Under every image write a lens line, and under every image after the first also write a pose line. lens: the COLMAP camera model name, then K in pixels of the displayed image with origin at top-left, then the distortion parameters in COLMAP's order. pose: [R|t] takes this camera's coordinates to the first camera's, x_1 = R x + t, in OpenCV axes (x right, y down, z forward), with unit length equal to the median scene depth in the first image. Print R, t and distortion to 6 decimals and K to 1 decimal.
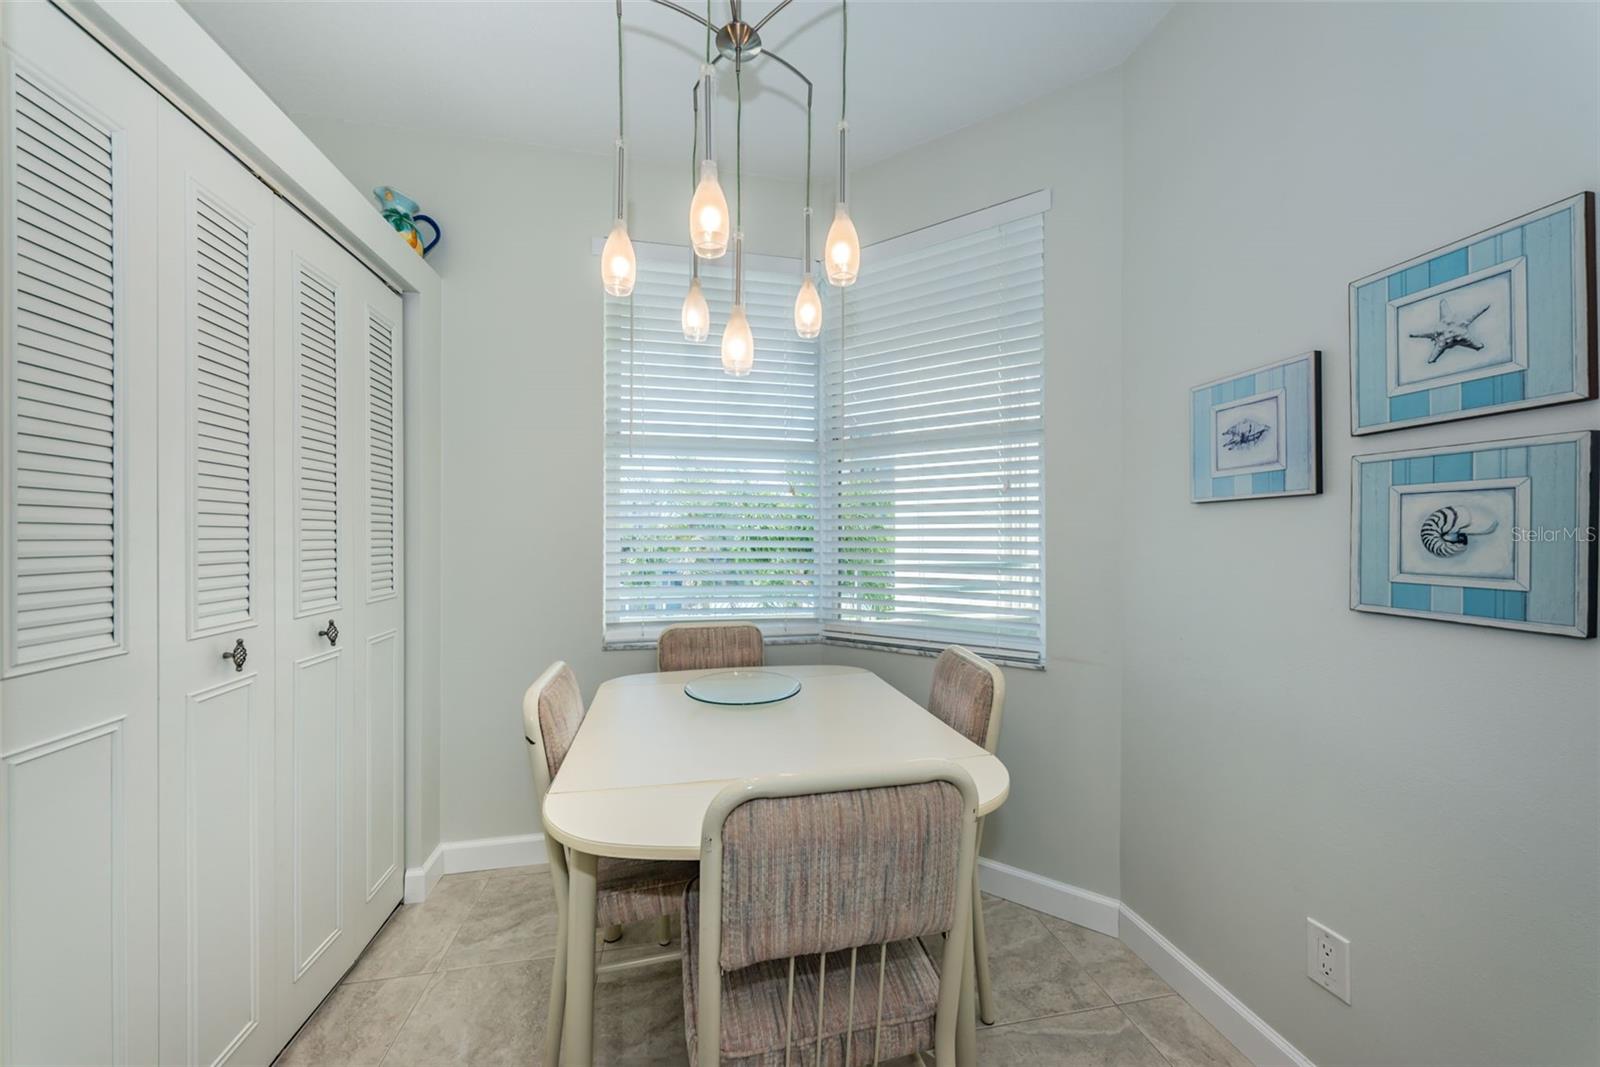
lens RADIAL K [[562.2, 0, 800.0], [0, 562.2, 533.5], [0, 0, 1]] dist [0.009161, 0.000027]
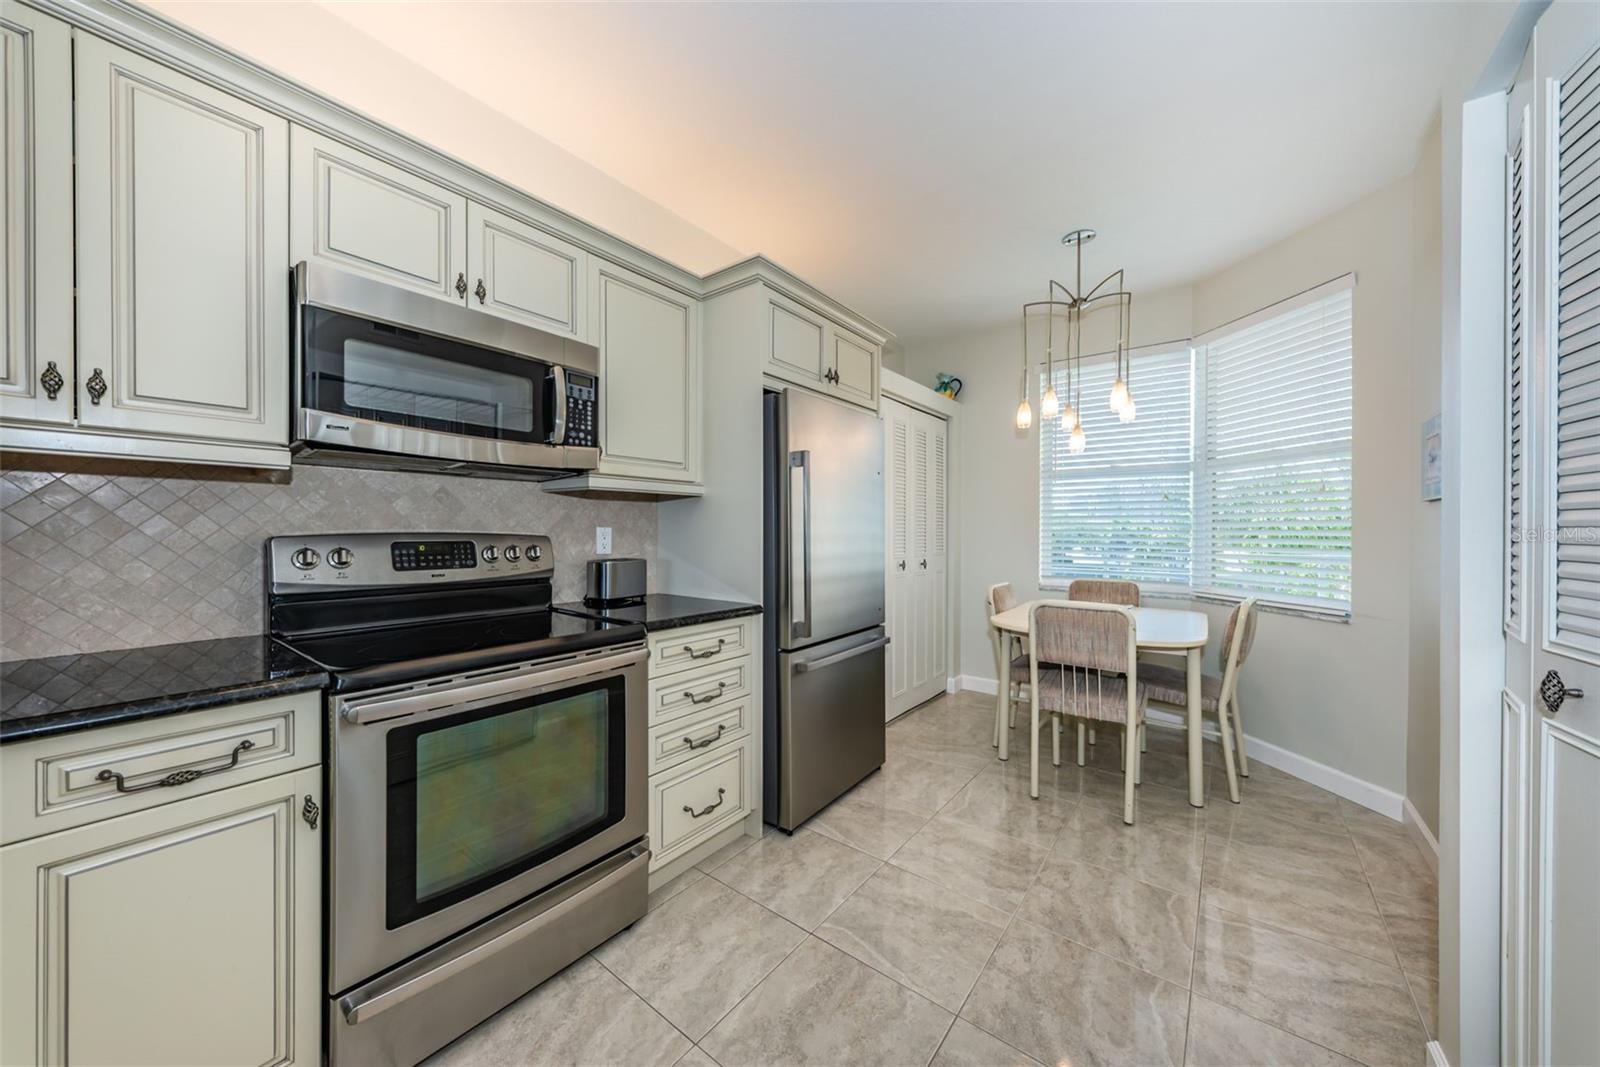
lens RADIAL K [[562.2, 0, 800.0], [0, 562.2, 533.5], [0, 0, 1]] dist [0.009161, 0.000027]
pose [[0.661460, 0.005118, -0.749963, 0.593287], [0.001991, 0.999961, 0.008580, 0.009310], [0.749978, -0.007168, 0.661424, -0.922259]]
